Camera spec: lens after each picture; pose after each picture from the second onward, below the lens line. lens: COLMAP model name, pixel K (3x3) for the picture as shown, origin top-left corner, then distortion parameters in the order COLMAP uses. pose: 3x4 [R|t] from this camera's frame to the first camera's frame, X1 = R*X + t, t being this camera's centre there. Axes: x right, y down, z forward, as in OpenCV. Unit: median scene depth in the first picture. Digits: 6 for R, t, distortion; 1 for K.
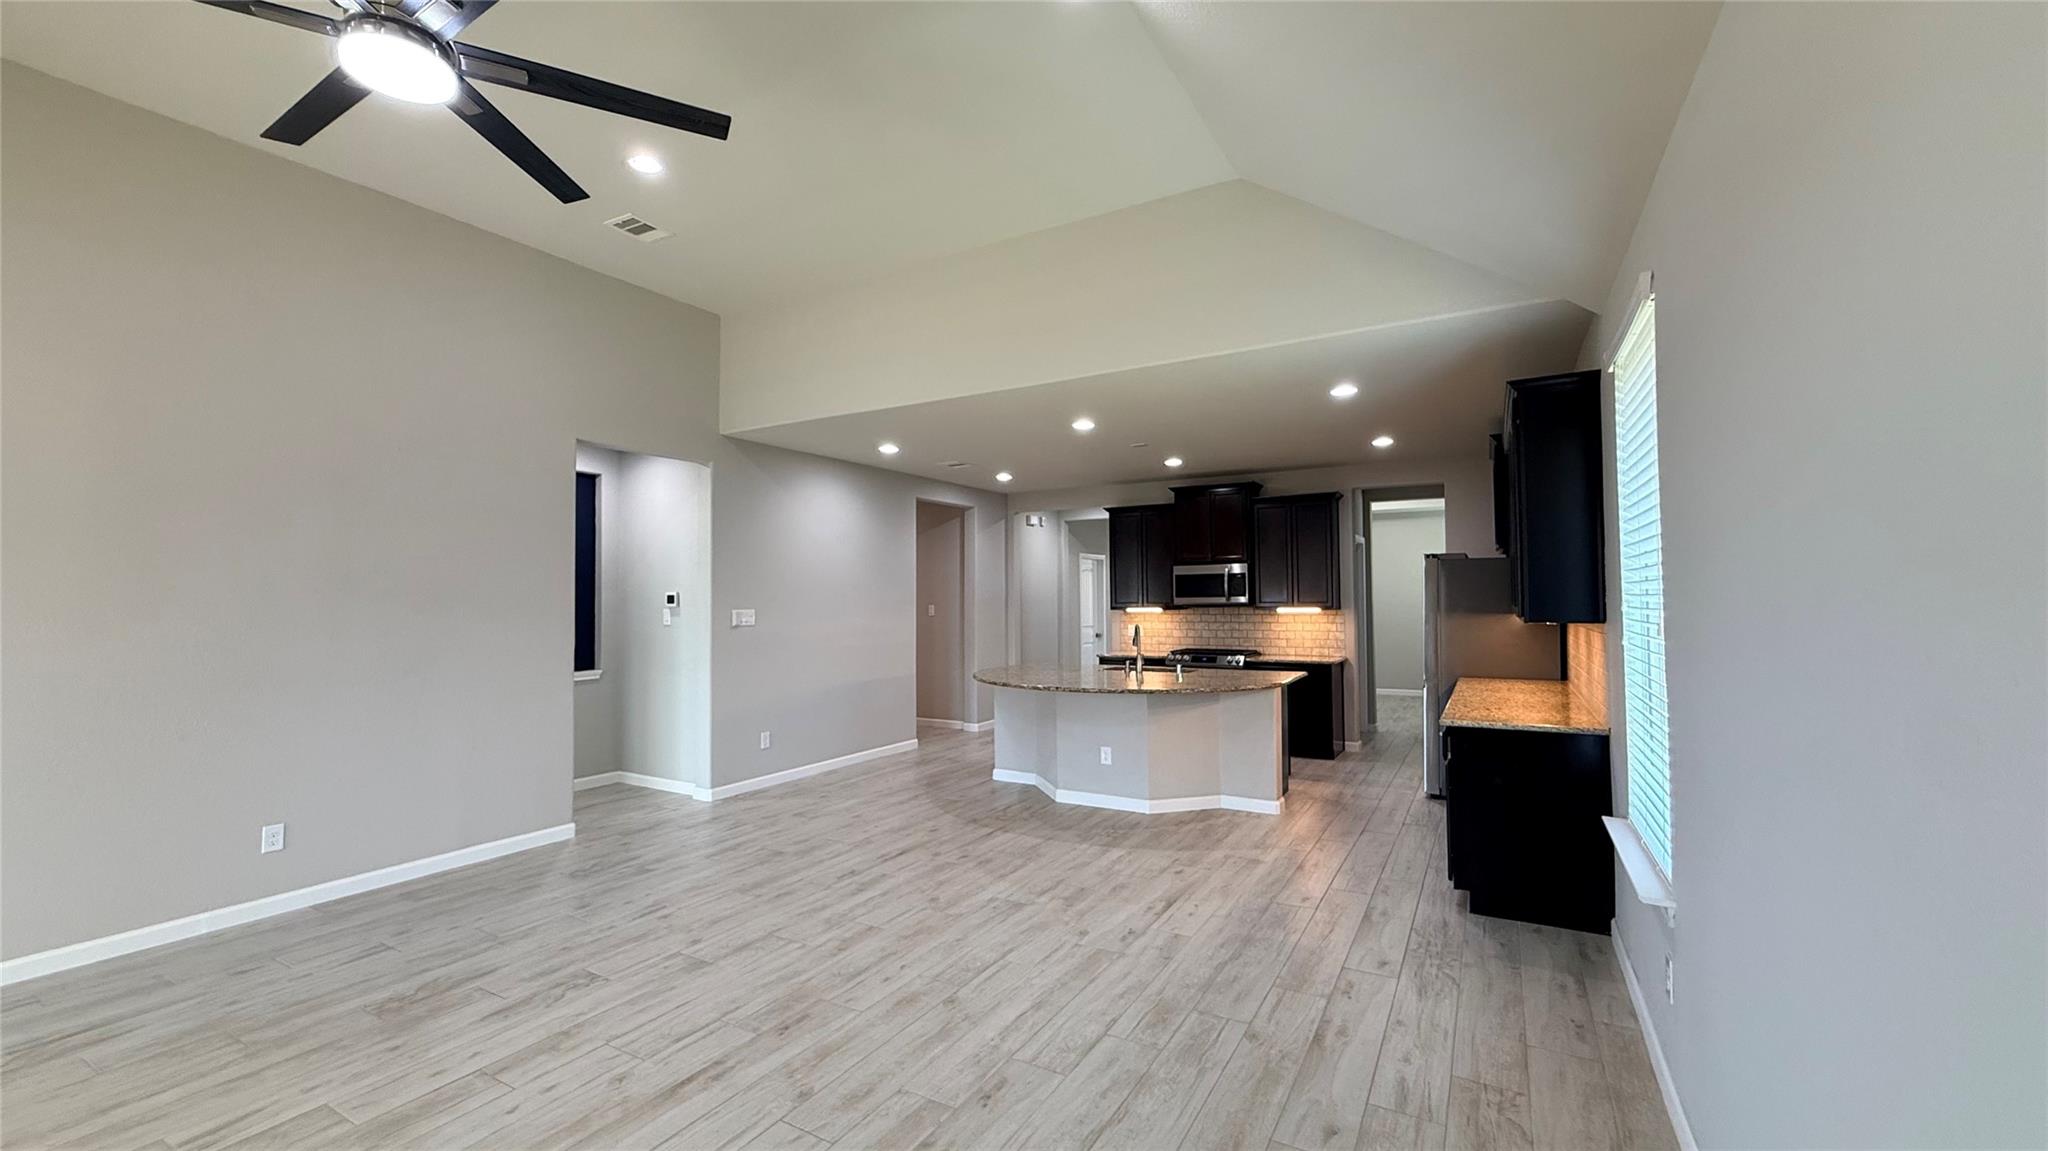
lens RADIAL K [[817.1, 0, 1014.2], [0, 817.1, 591.1], [0, 0, 1]] dist [-0.000629, 0.000017]
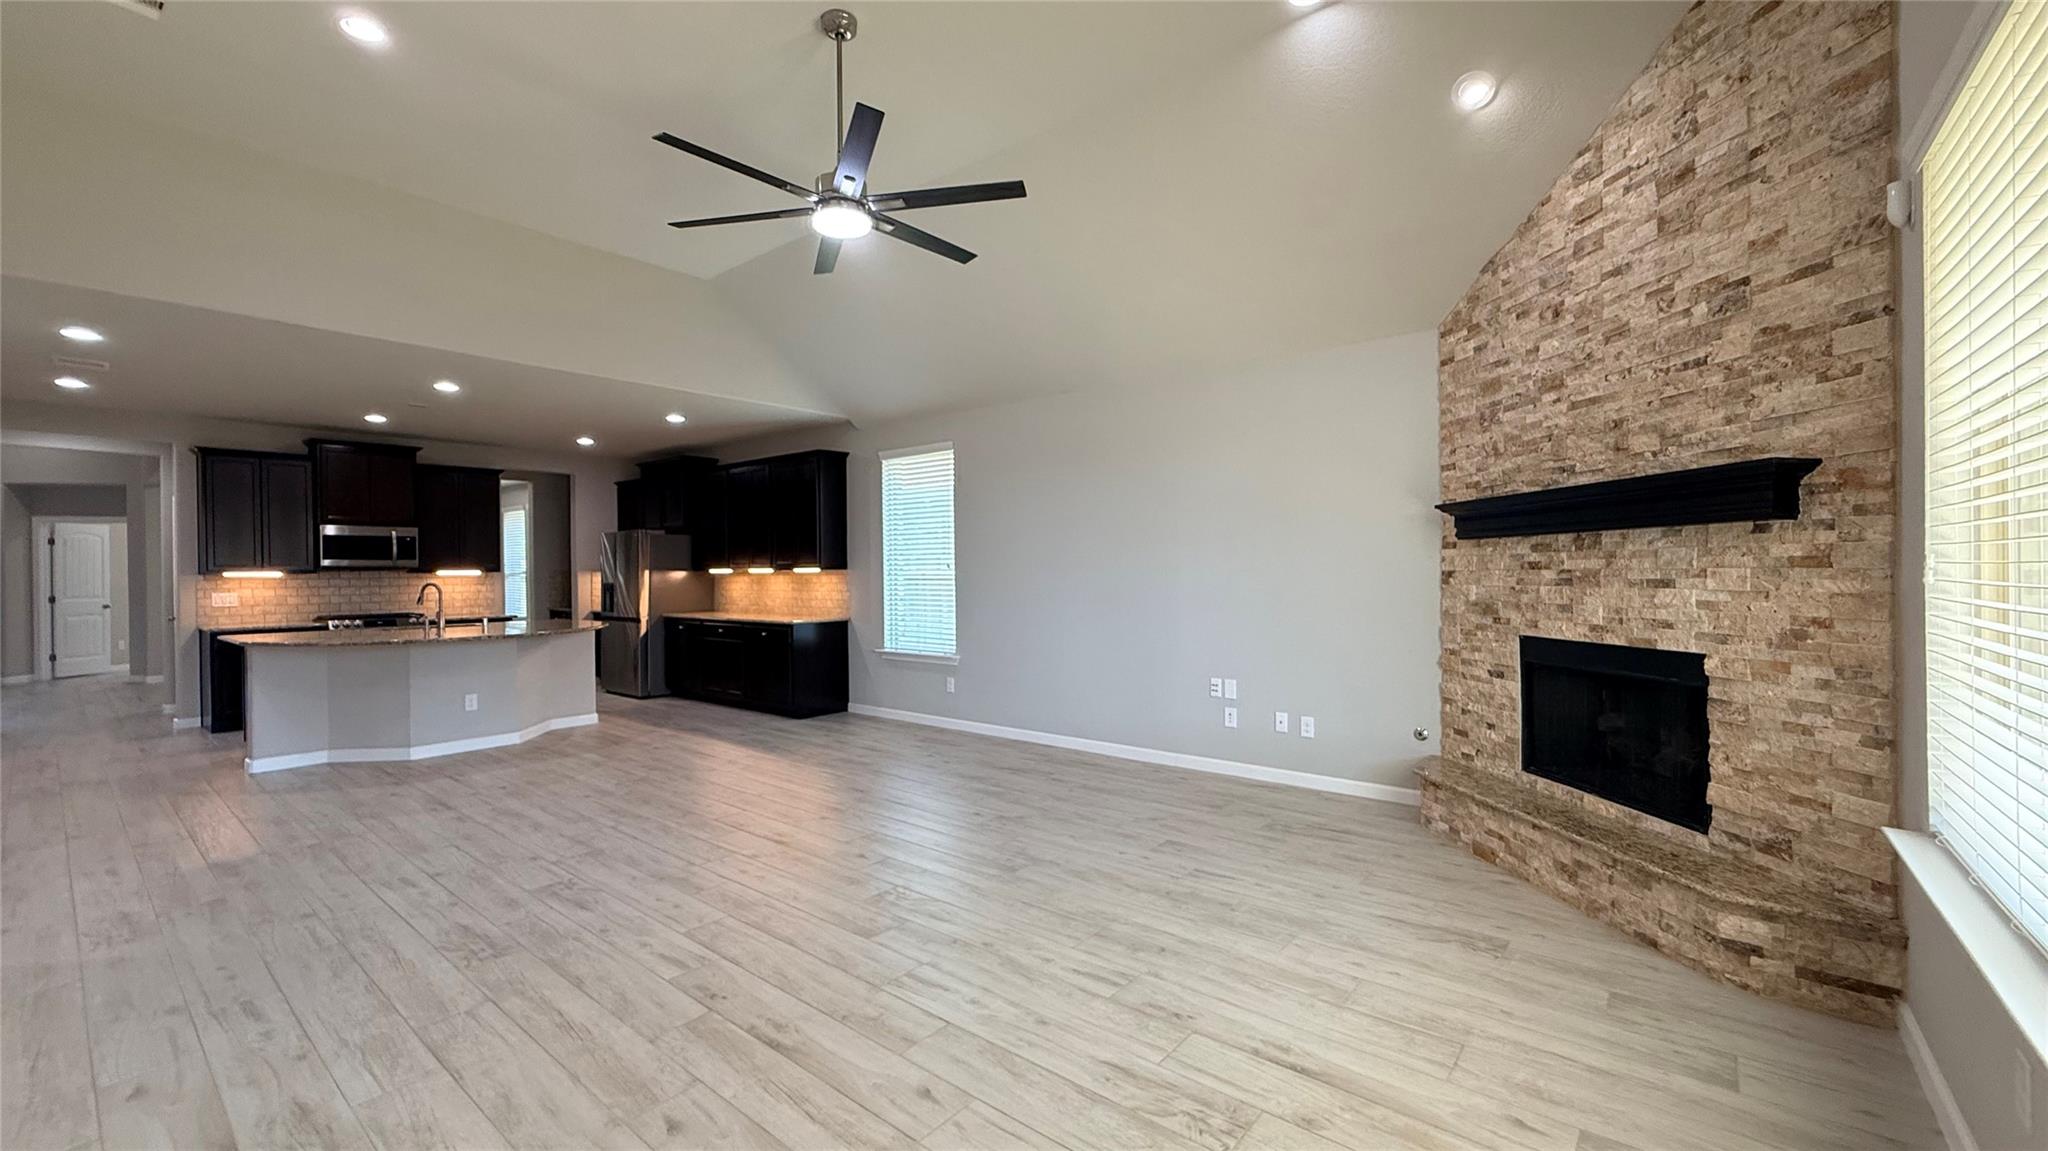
lens RADIAL K [[817.1, 0, 1015.5], [0, 817.1, 572.1], [0, 0, 1]] dist [-0.000629, 0.000017]
pose [[0.159470, 0.002613, 0.987199, -1.023956], [-0.002653, 0.999994, -0.002218, 0.037703], [-0.987199, -0.002266, 0.159476, 0.149495]]
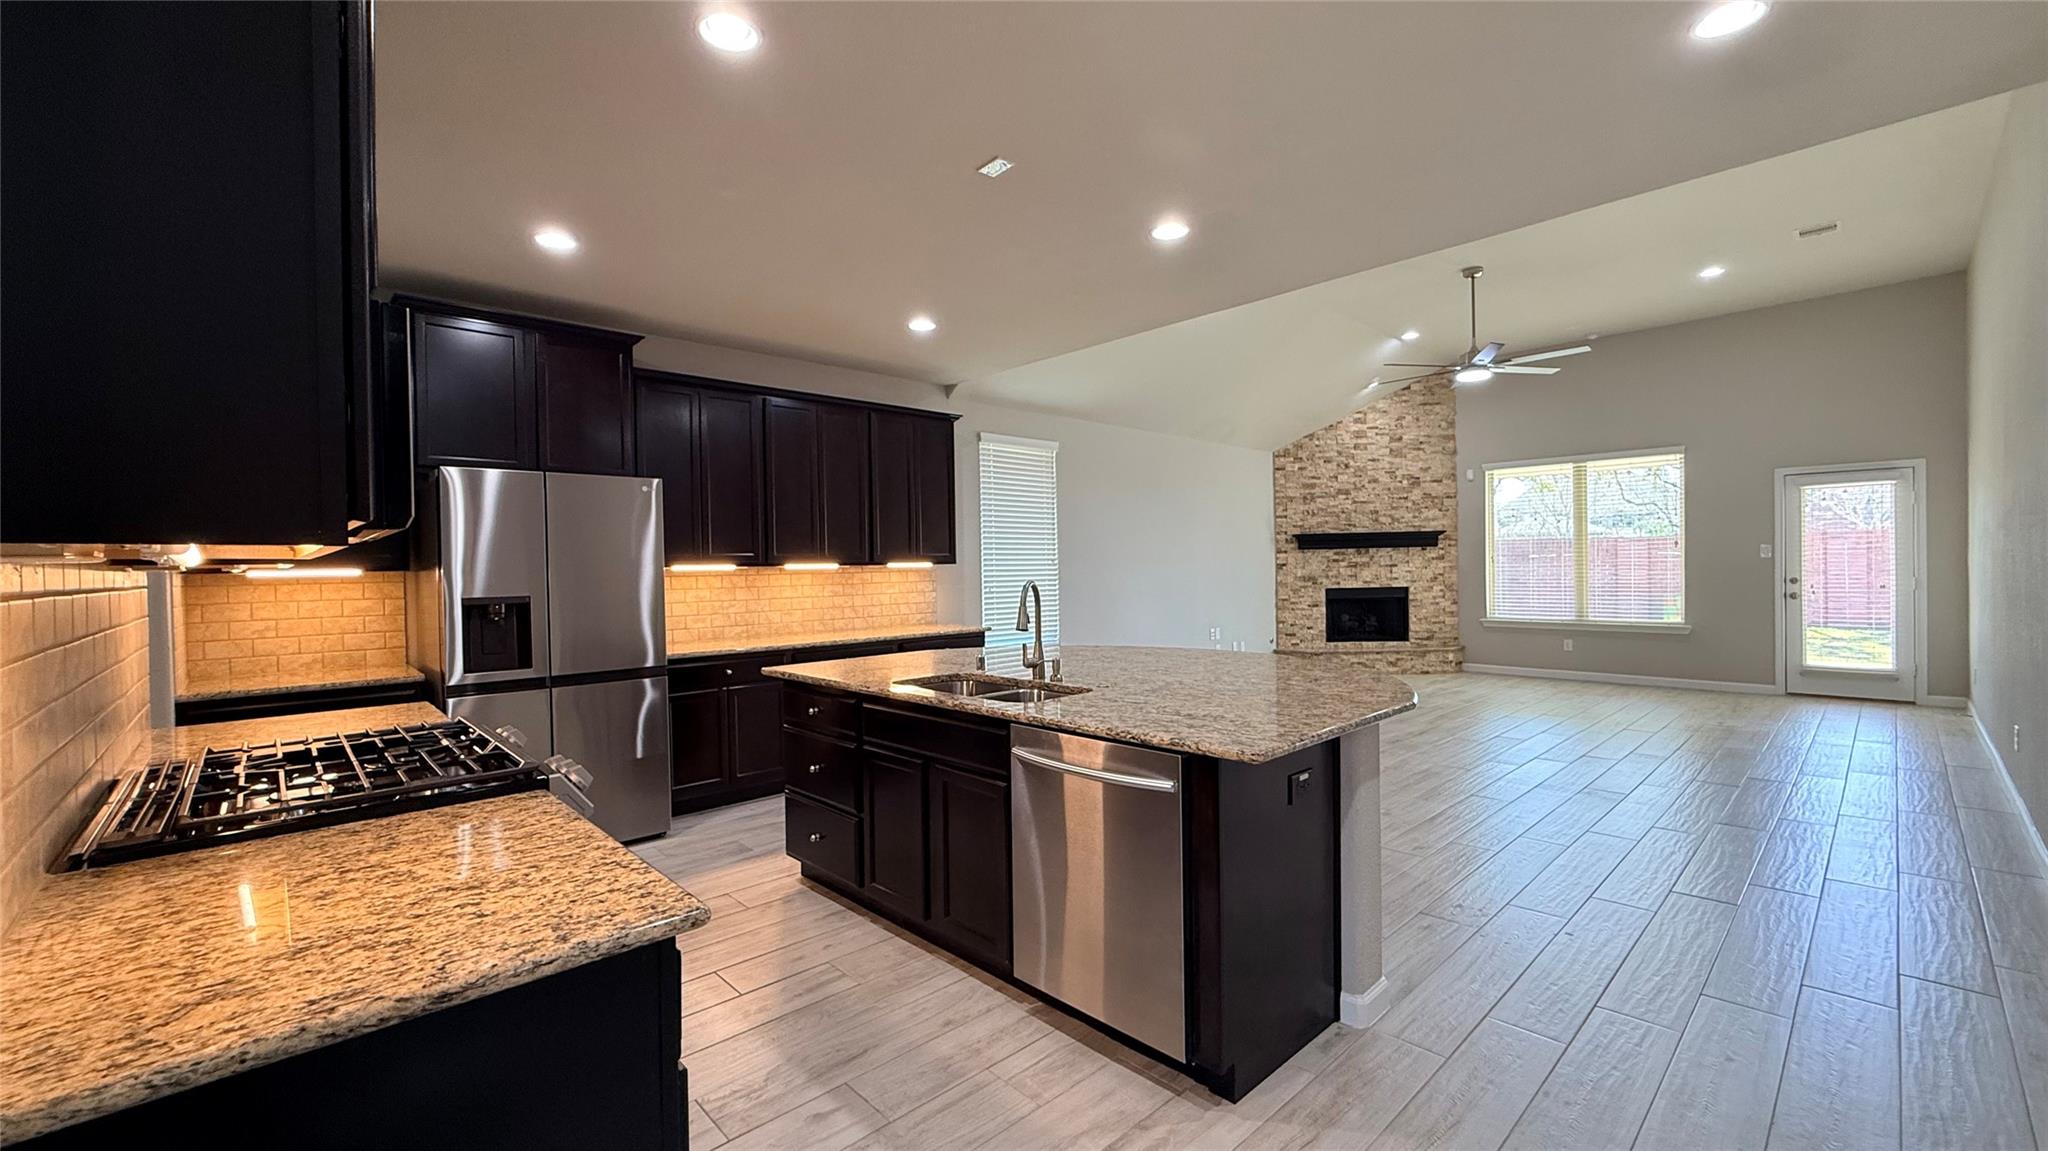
lens RADIAL K [[817.1, 0, 1015.4], [0, 817.1, 574.3], [0, 0, 1]] dist [-0.000629, 0.000017]
pose [[-0.958509, 0.020591, 0.284318, 0.036273], [0.020614, 0.999783, -0.002912, 0.052466], [-0.284316, 0.003070, -0.958726, 1.988924]]
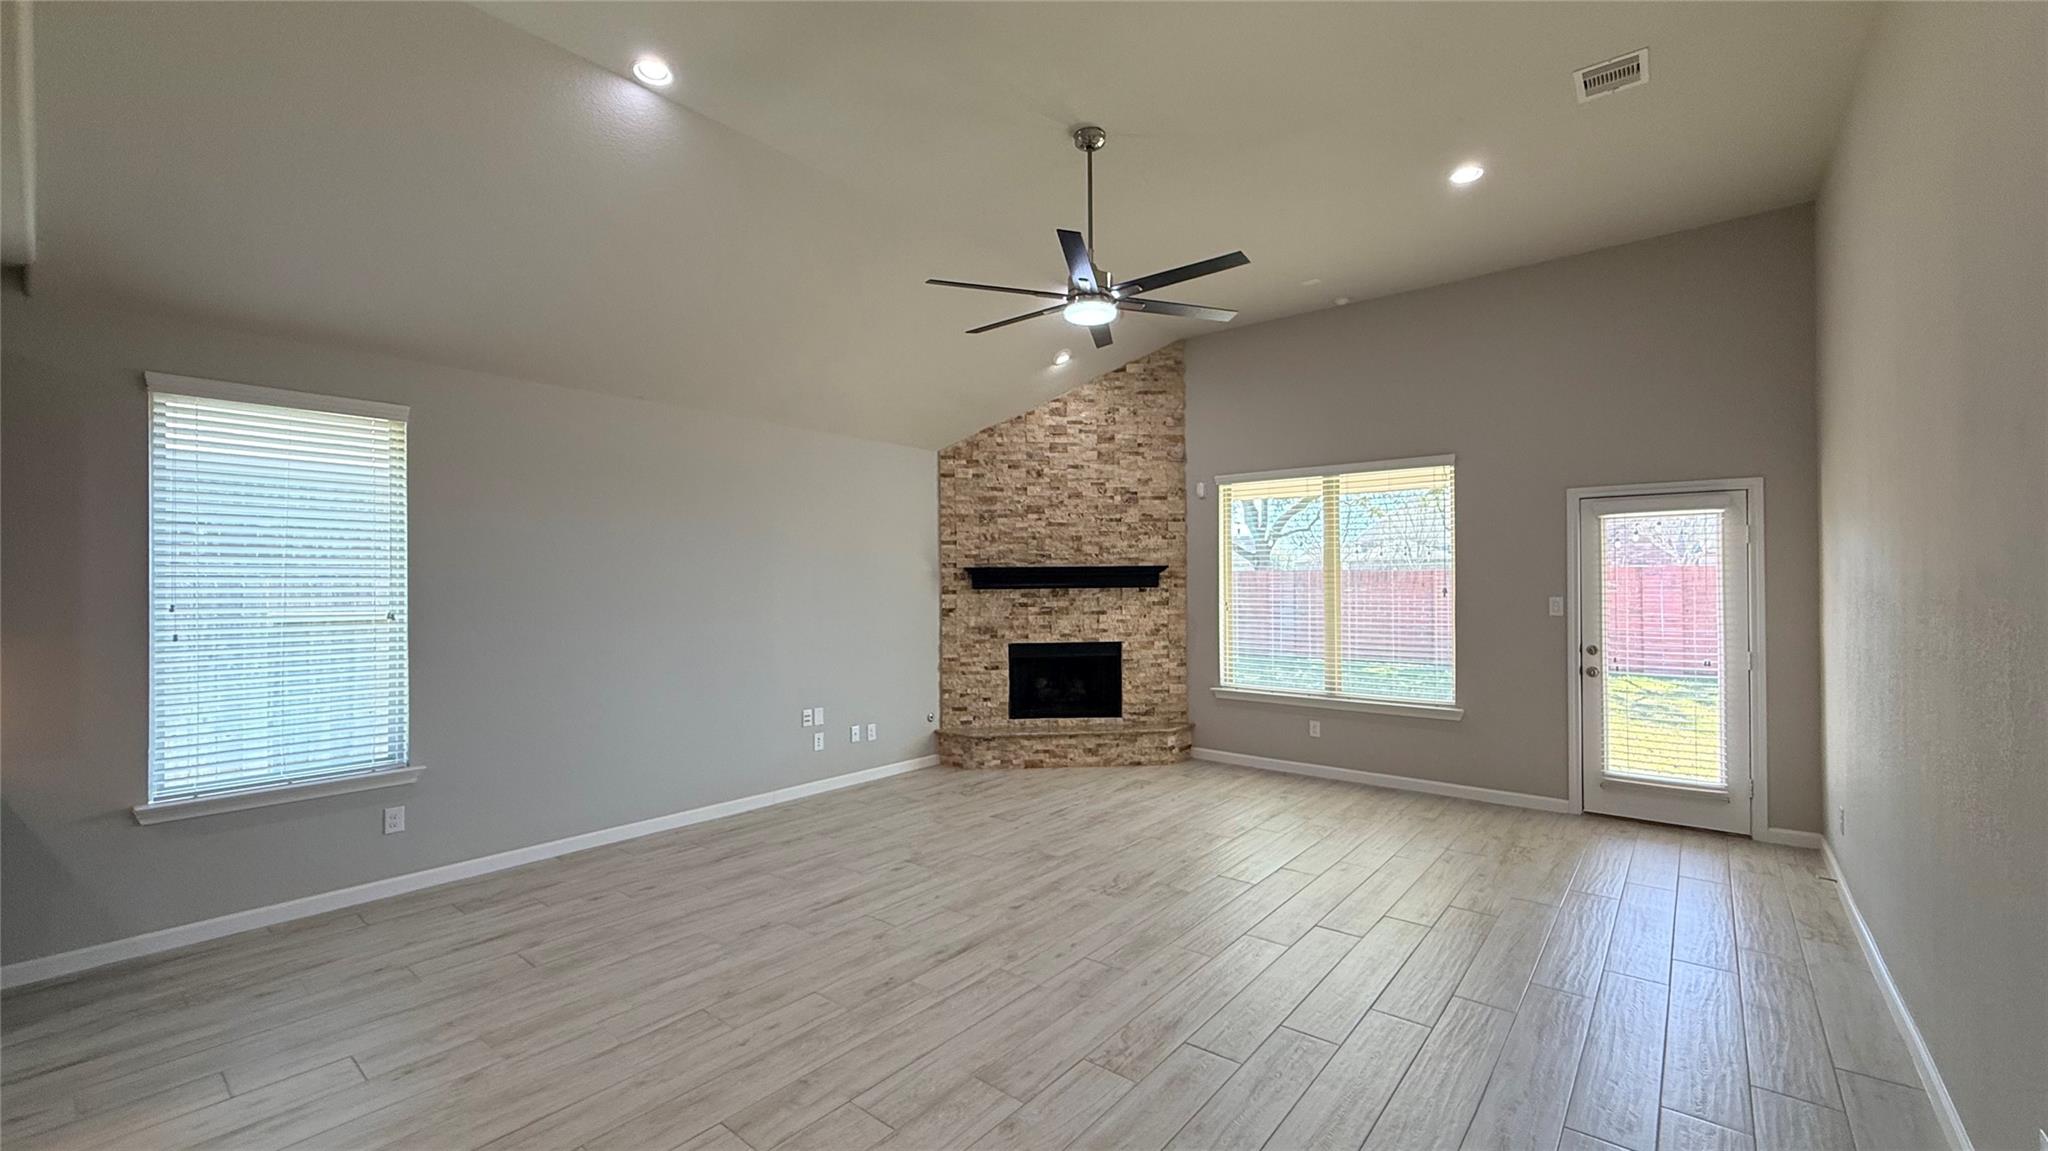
lens RADIAL K [[817.1, 0, 1016.4], [0, 817.1, 573.3], [0, 0, 1]] dist [-0.000629, 0.000017]
pose [[-0.986789, 0.013049, 0.161482, -0.381676], [0.009594, 0.999708, -0.022158, 0.003569], [-0.161724, -0.020316, -0.986627, 1.240797]]
